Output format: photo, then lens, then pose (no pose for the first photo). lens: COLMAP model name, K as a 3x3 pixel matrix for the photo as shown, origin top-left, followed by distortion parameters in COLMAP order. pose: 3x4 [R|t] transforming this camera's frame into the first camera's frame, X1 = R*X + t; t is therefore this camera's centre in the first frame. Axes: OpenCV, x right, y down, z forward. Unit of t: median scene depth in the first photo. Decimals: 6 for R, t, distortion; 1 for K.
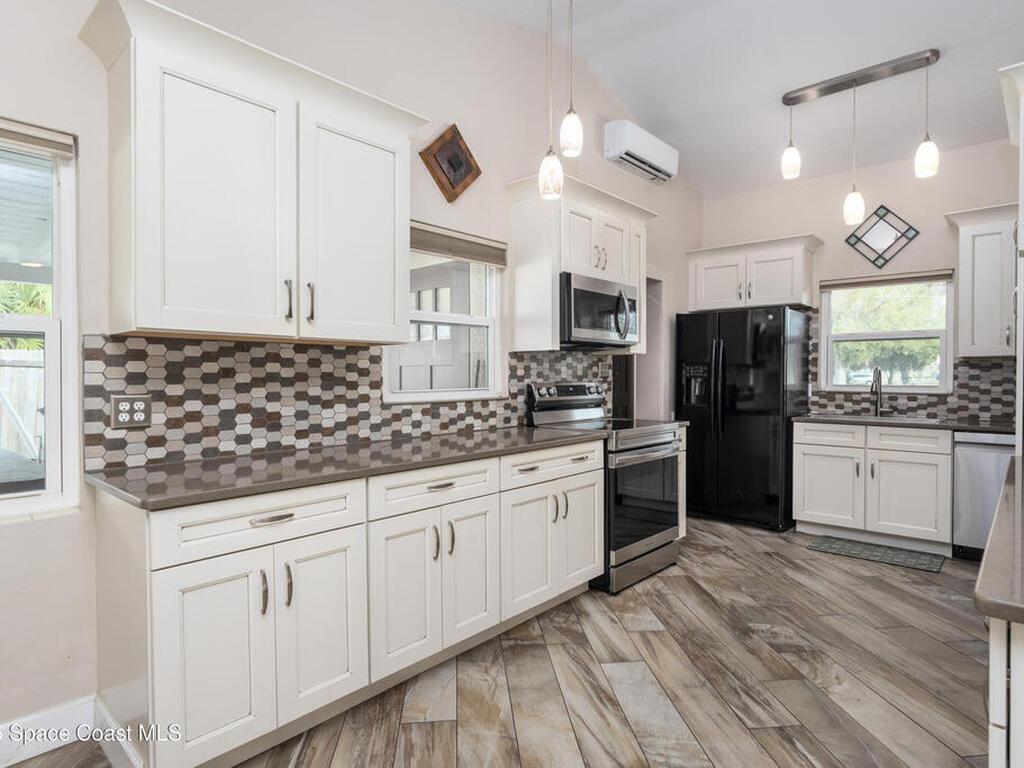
lens RADIAL K [[574.4, 0, 512.0], [0, 574.4, 384.0], [0, 0, 1]] dist [-0.003779, 0.001313]
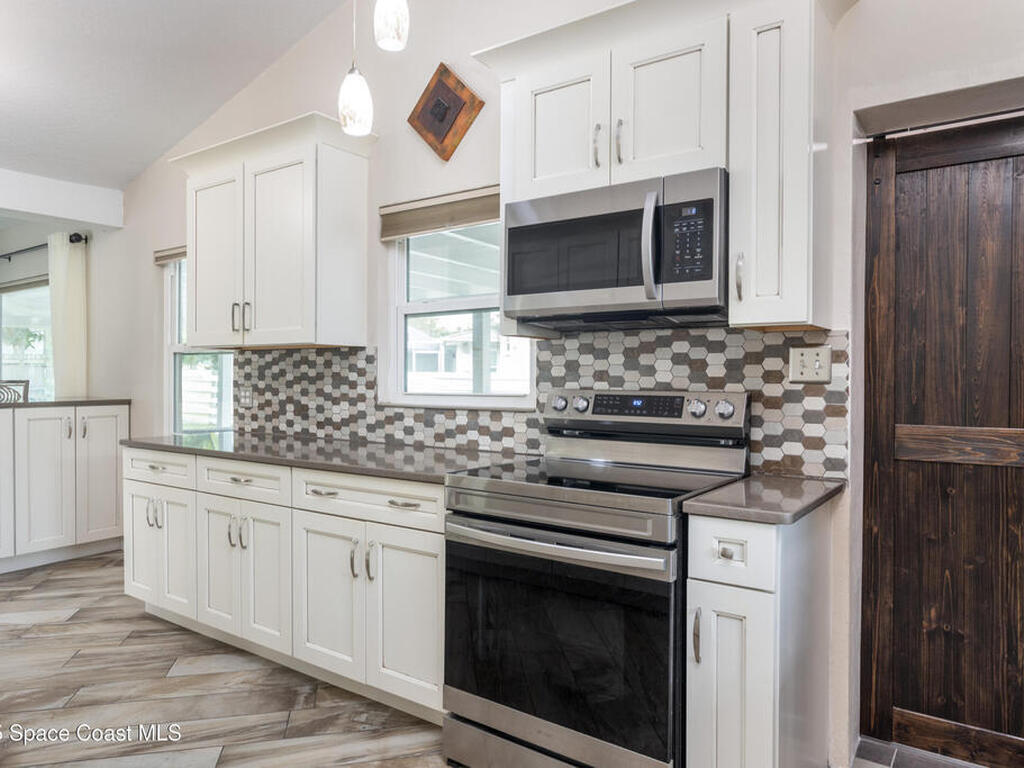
lens RADIAL K [[687.6, 0, 512.0], [0, 687.6, 384.0], [0, 0, 1]] dist [-0.001856, 0.000273]
pose [[0.118582, 0.011016, -0.992883, 0.851301], [-0.021670, 0.999729, 0.008504, -0.013502], [0.992708, 0.020508, 0.118788, 0.966513]]
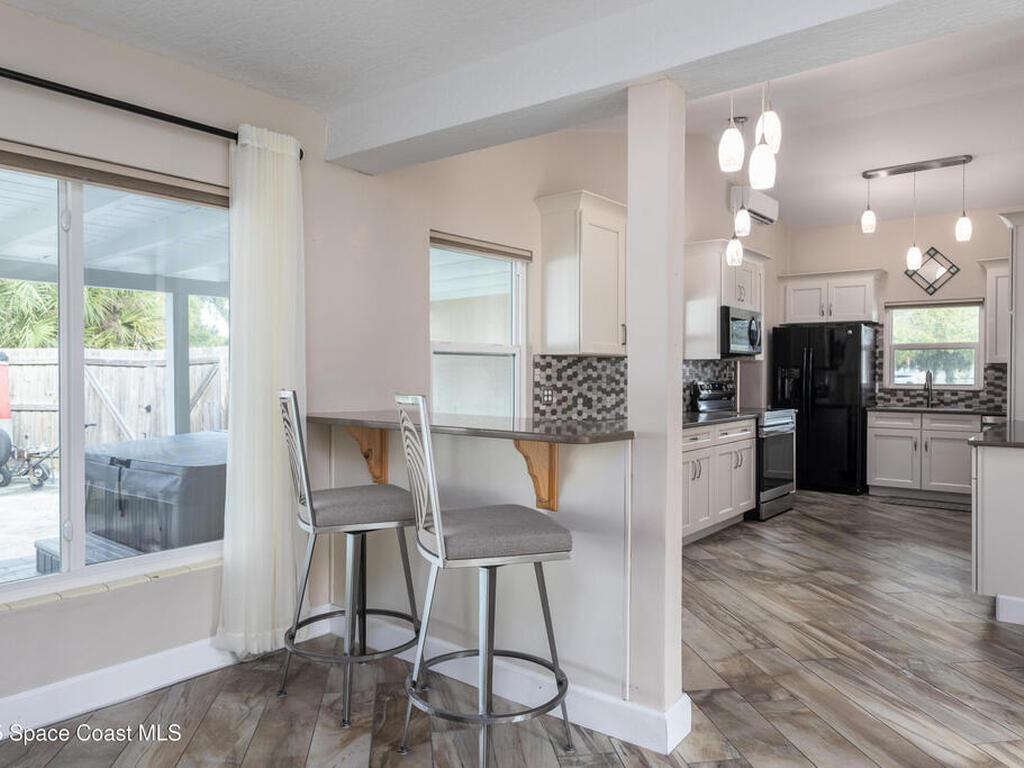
lens RADIAL K [[714.4, 0, 512.0], [0, 714.4, 384.0], [0, 0, 1]] dist [-0.000781, -0.001113]
pose [[0.998734, 0.001169, 0.050292, -0.573750], [-0.001068, 0.999997, -0.002033, 0.009782], [-0.050294, 0.001976, 0.998732, -0.842422]]
